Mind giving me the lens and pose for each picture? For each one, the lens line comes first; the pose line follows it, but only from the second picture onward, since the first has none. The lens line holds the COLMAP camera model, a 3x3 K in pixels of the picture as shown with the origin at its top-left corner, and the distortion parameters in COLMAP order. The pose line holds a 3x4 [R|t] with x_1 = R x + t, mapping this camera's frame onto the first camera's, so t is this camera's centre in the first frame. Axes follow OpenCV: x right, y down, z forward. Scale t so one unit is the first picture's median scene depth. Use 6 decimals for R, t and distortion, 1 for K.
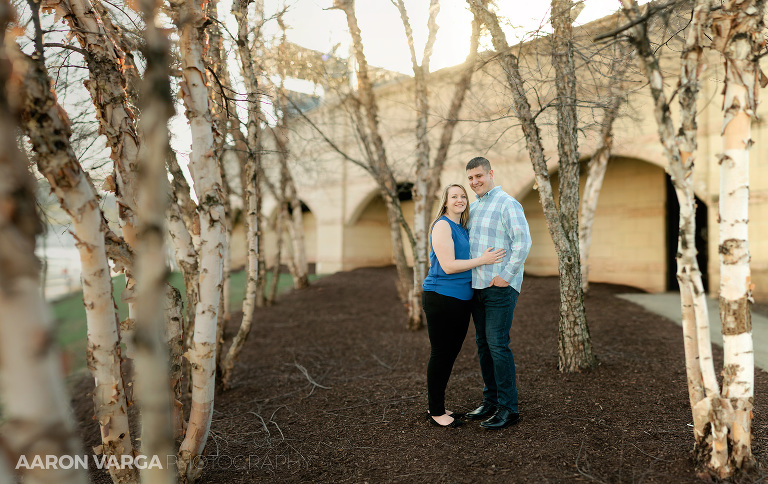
lens RADIAL K [[795.6, 0, 346.3], [0, 795.6, 237.0], [0, 0, 1]] dist [-0.010977, 0.000000]
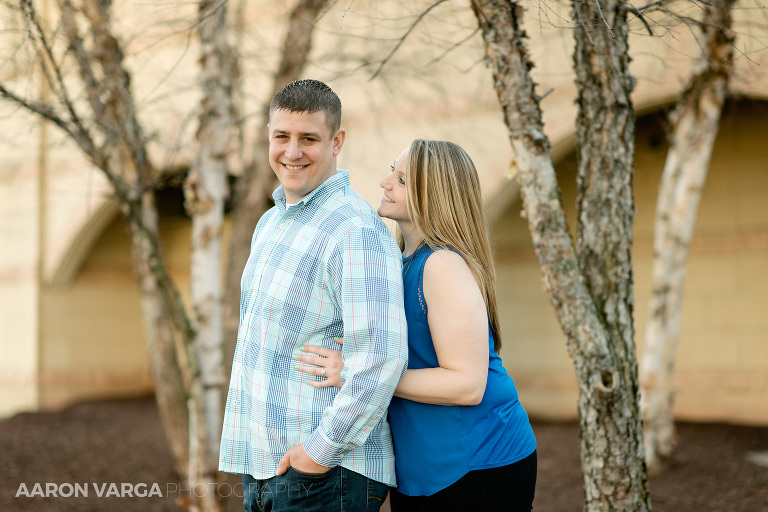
lens RADIAL K [[1792.6, 0, 384.1], [0, 1792.6, 255.9], [0, 0, 1]] dist [-0.010632, 0.000000]
pose [[0.993924, -0.001527, 0.110060, 0.078253], [0.004878, 0.999533, -0.030182, -0.002163], [-0.109963, 0.030535, 0.993467, 0.182239]]
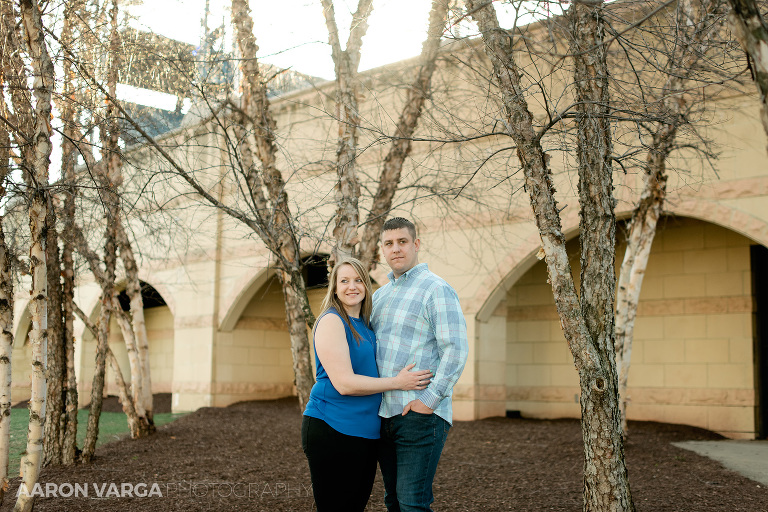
lens RADIAL K [[1215.5, 0, 378.7], [0, 1215.5, 260.1], [0, 0, 1]] dist [0.033718, 0.000000]
pose [[0.994034, 0.020369, 0.107151, 0.023149], [-0.011160, 0.996245, -0.085854, 0.013596], [-0.108497, 0.084146, 0.990529, 0.119402]]
